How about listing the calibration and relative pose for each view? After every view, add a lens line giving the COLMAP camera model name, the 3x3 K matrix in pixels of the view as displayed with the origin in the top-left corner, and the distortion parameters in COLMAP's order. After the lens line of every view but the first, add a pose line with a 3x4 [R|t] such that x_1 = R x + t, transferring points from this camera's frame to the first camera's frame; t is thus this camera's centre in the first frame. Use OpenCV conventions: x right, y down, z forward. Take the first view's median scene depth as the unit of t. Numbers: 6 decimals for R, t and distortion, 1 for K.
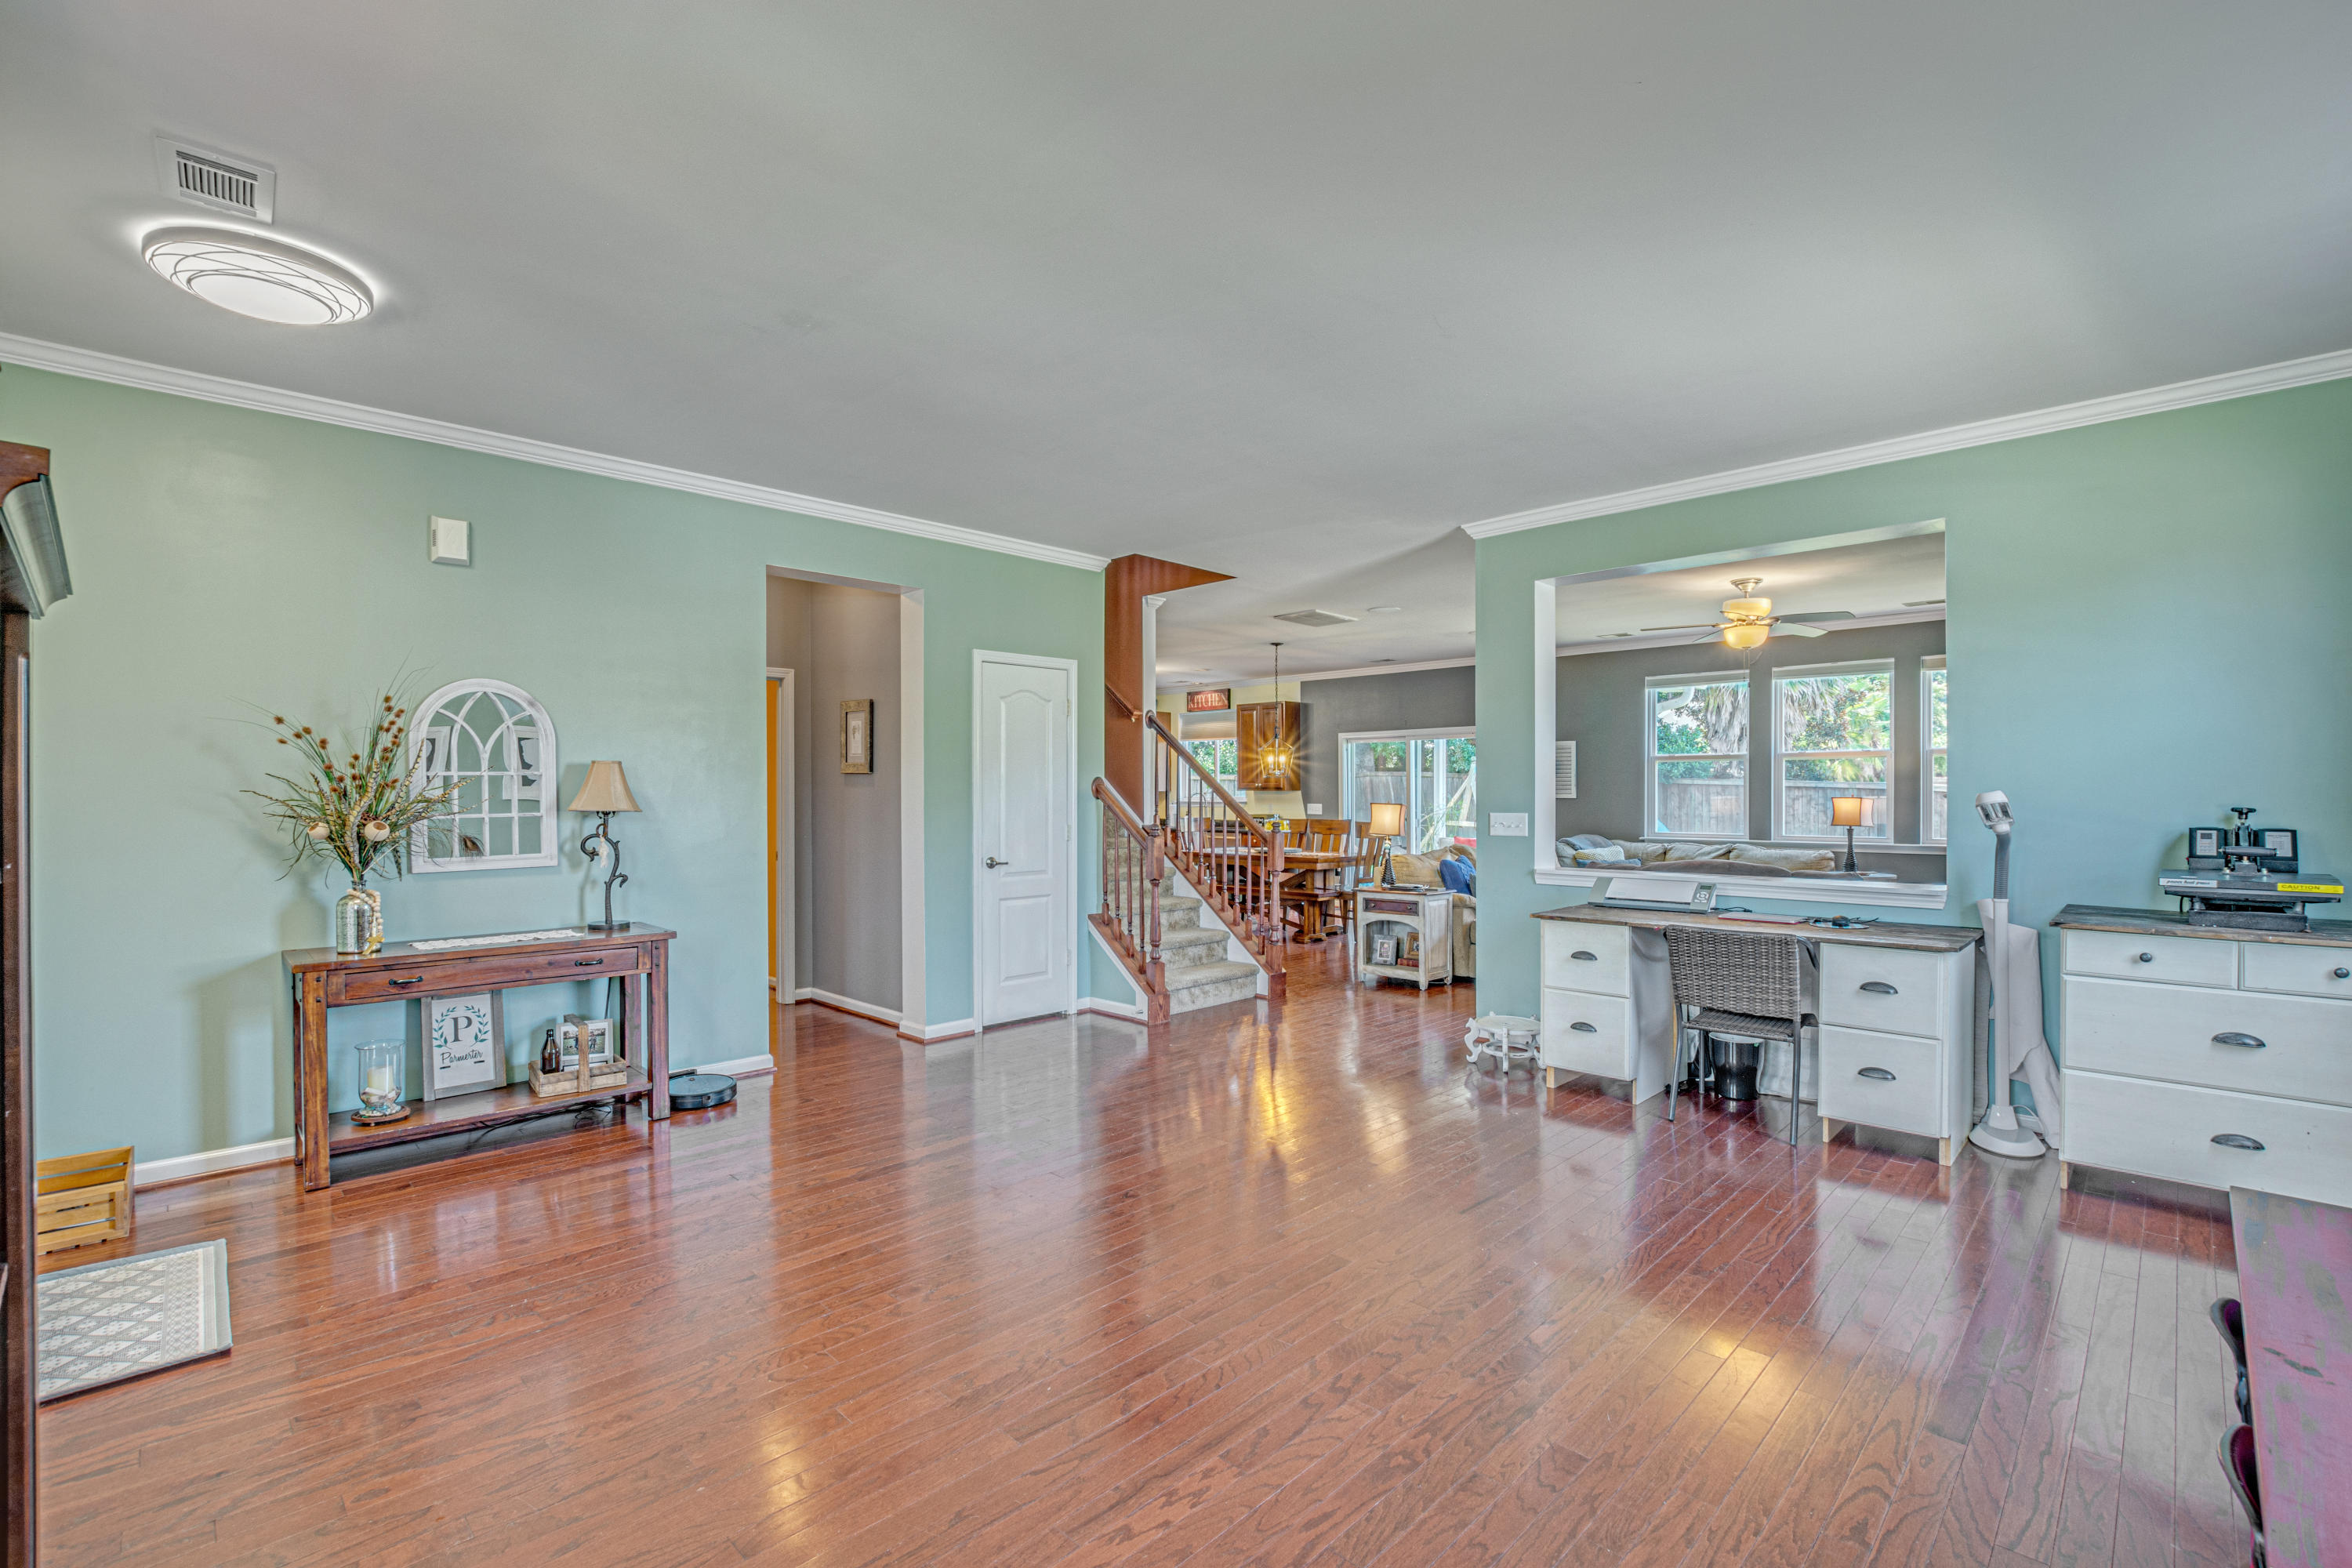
lens RADIAL K [[1027.6, 0, 1183.8], [0, 1027.6, 791.6], [0, 0, 1]] dist [-0.022017, 0.000298]
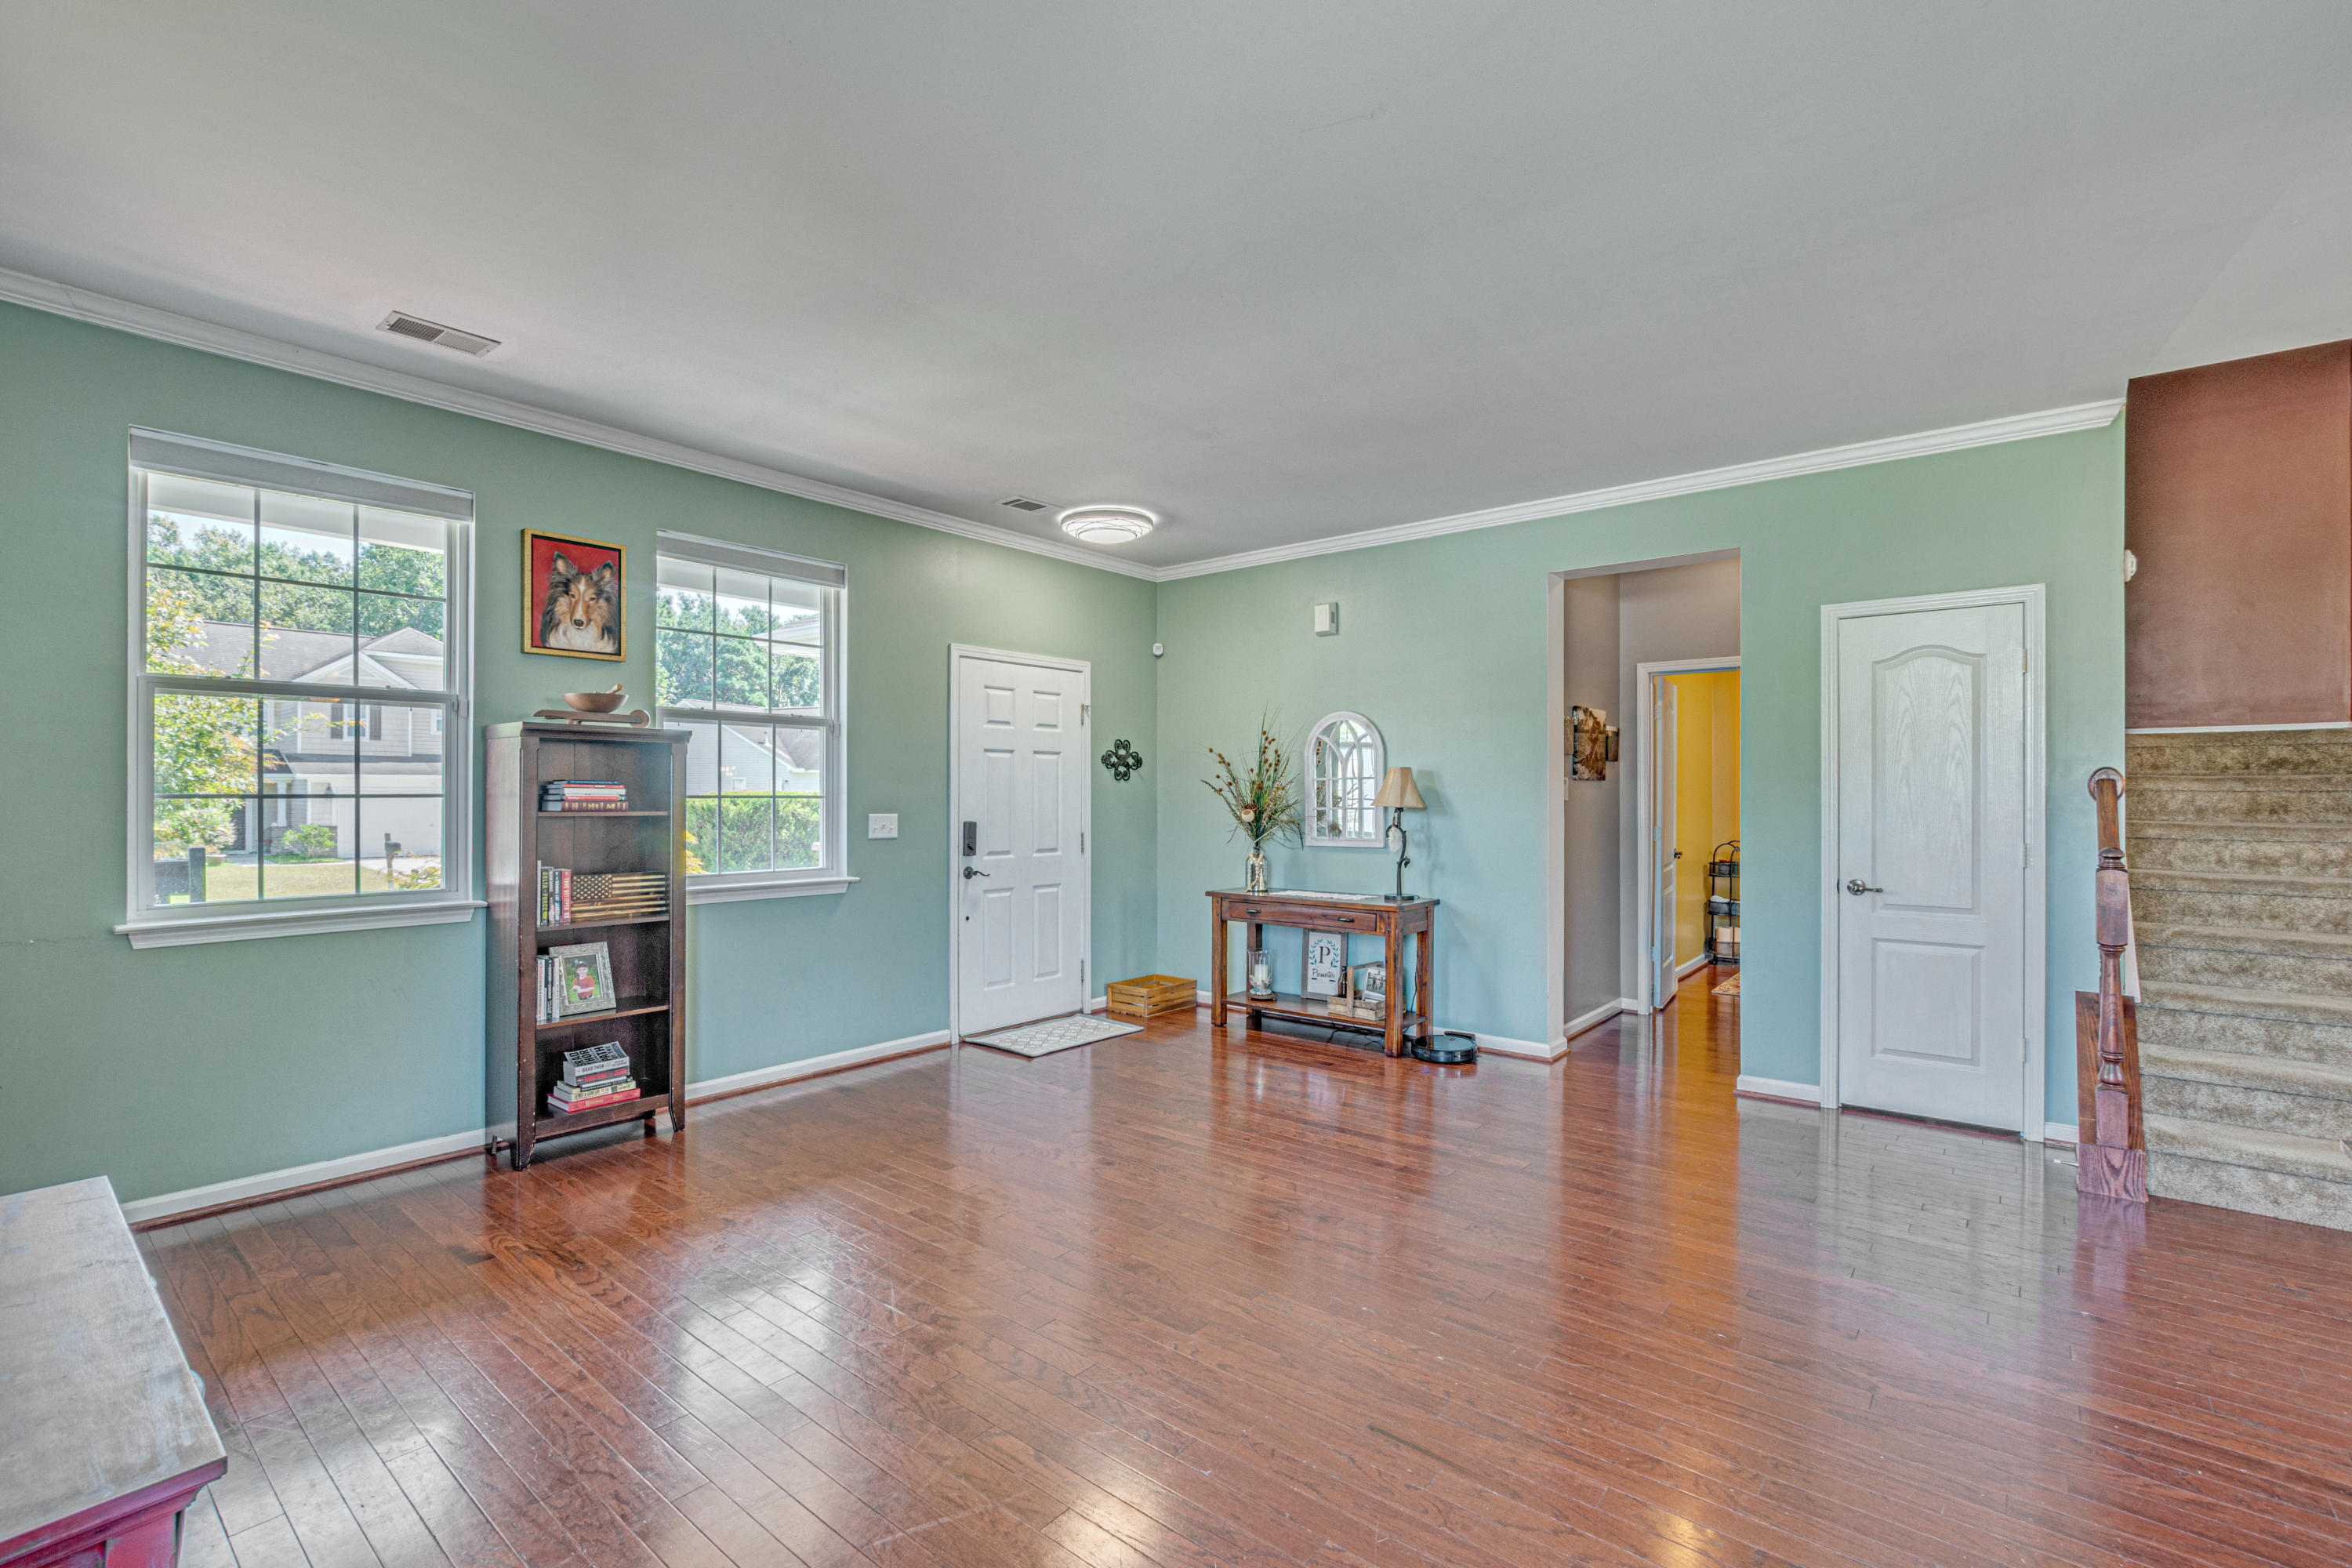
lens RADIAL K [[1035.4, 0, 1180.5], [0, 1035.4, 793.5], [0, 0, 1]] dist [-0.022406, 0.000034]
pose [[0.082414, 0.005005, -0.996586, 0.613396], [-0.000448, 0.999987, 0.004985, -0.003502], [0.996598, 0.000035, 0.082415, 0.556817]]
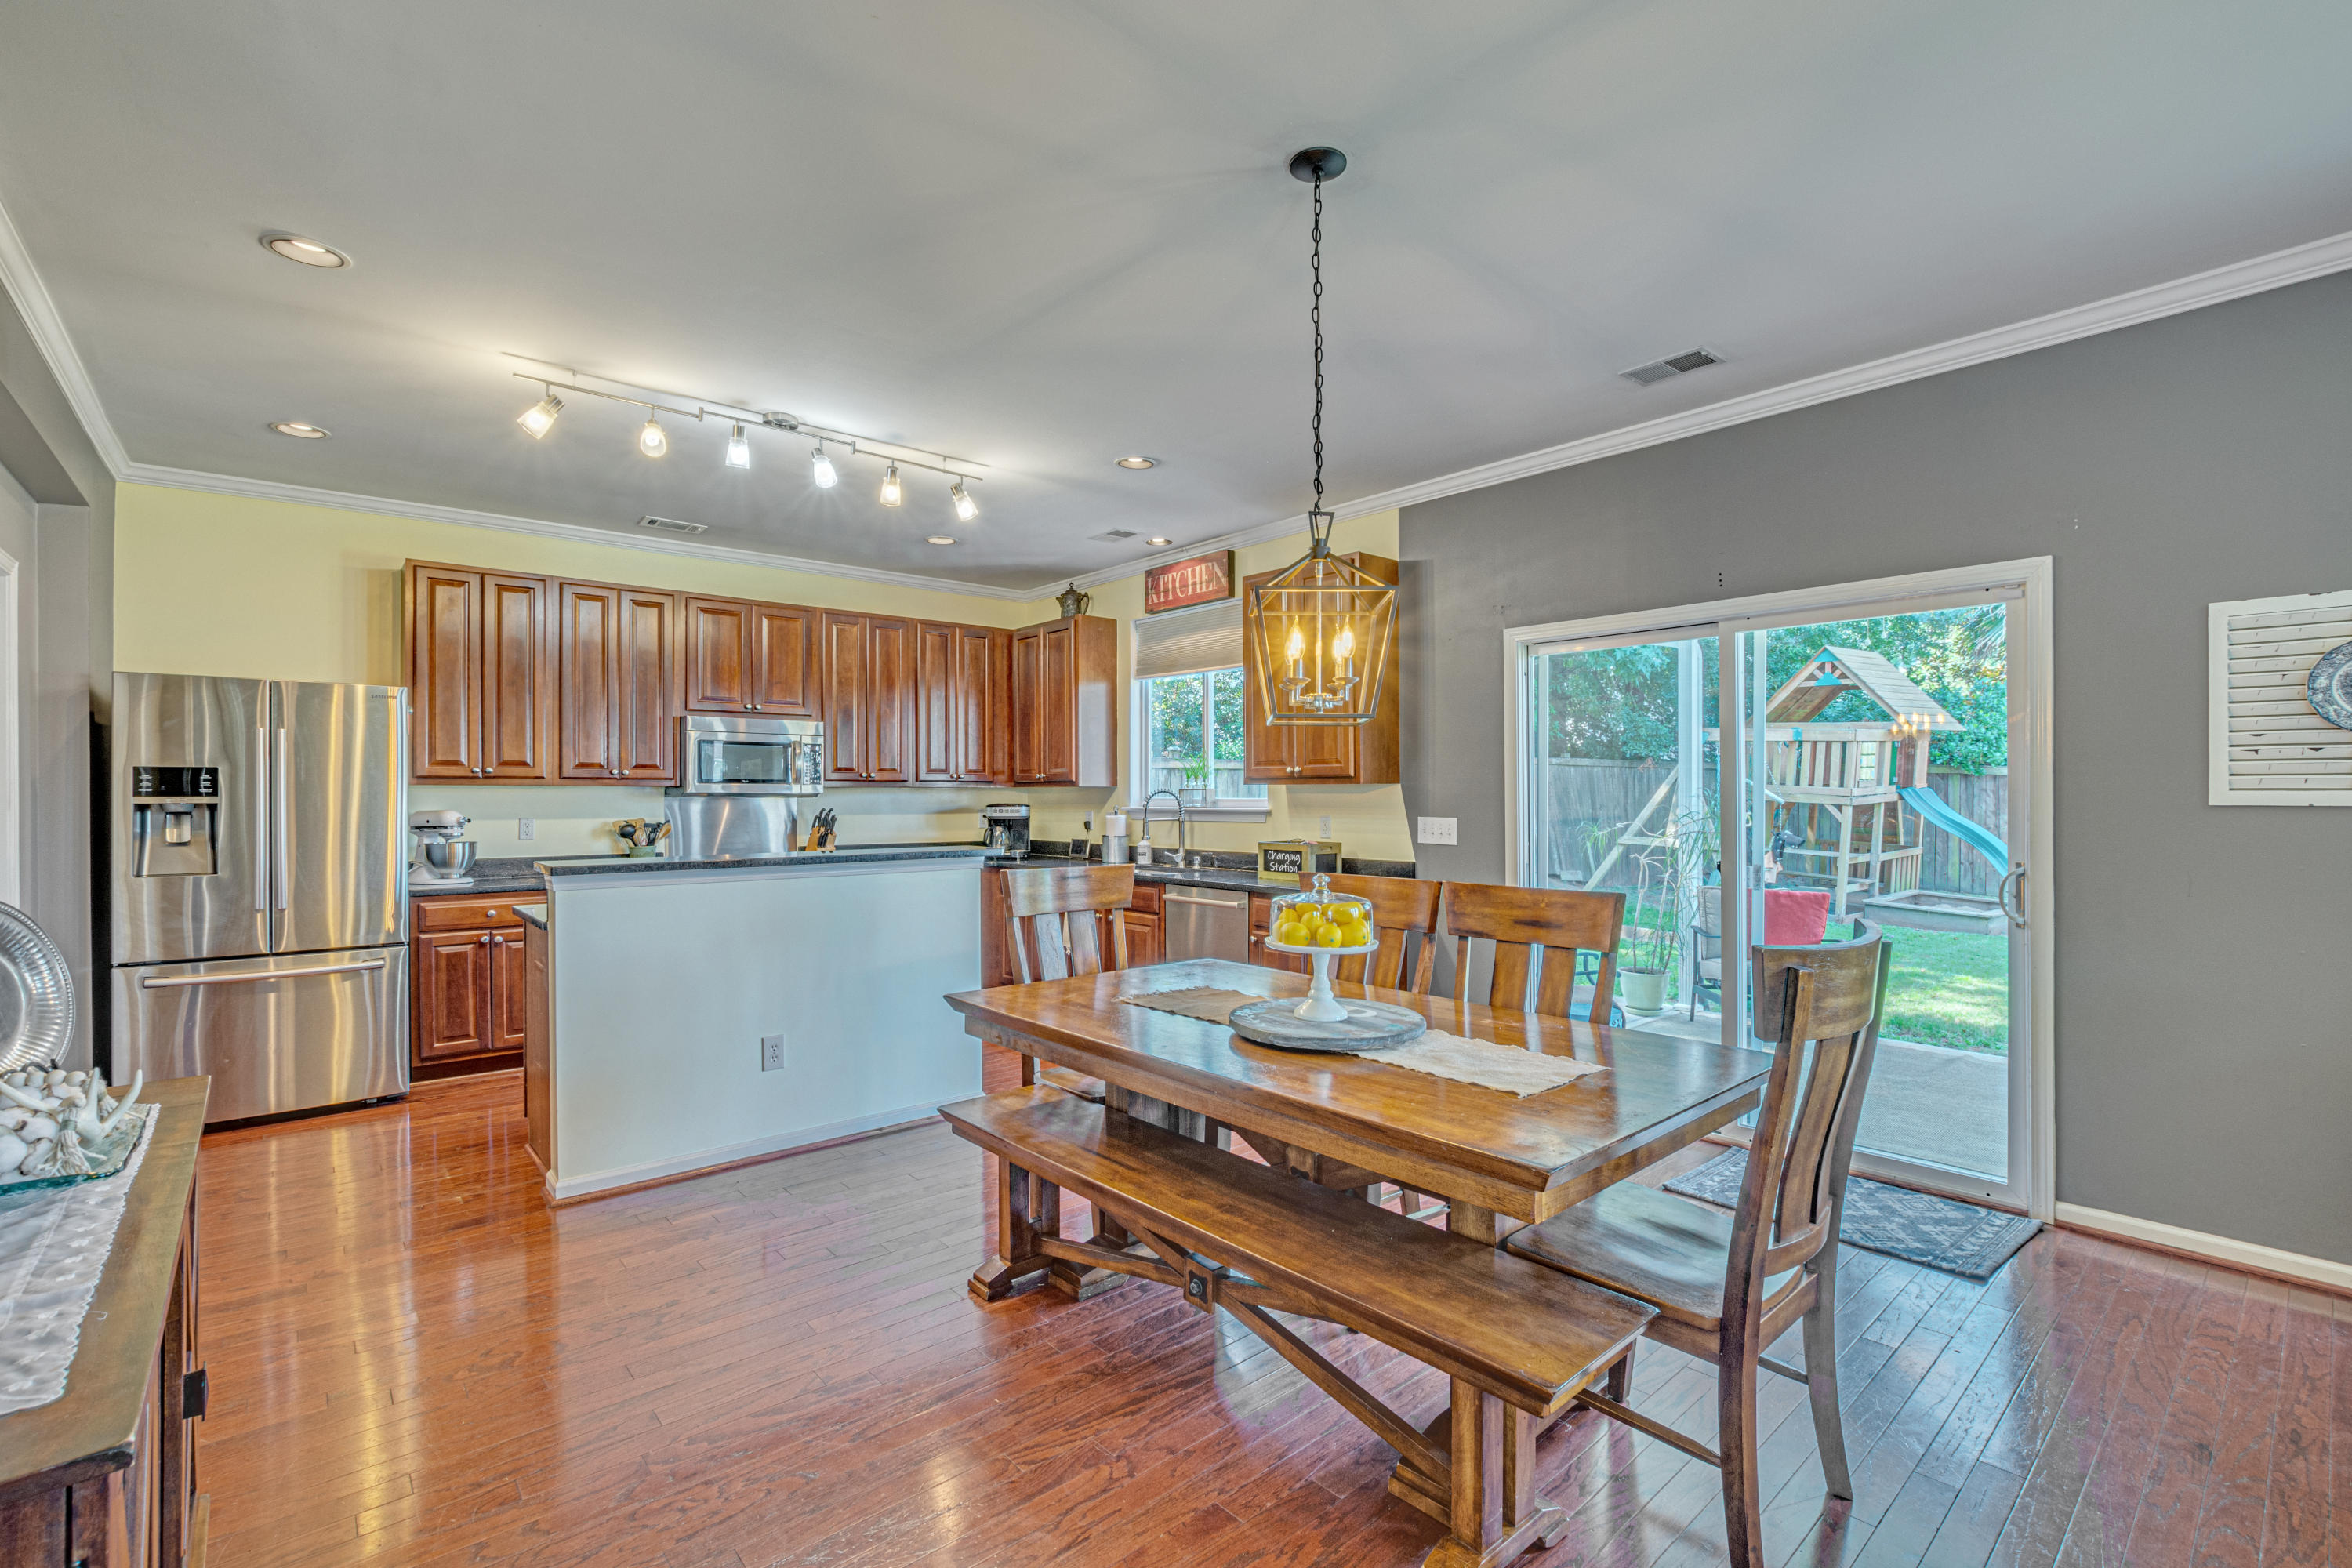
lens RADIAL K [[1027.6, 0, 1183.8], [0, 1027.6, 791.6], [0, 0, 1]] dist [-0.022017, 0.000298]
pose [[0.996889, -0.001039, -0.078806, 0.168094], [0.001114, 0.999999, 0.000910, 0.004509], [0.078805, -0.000995, 0.996890, 1.624881]]
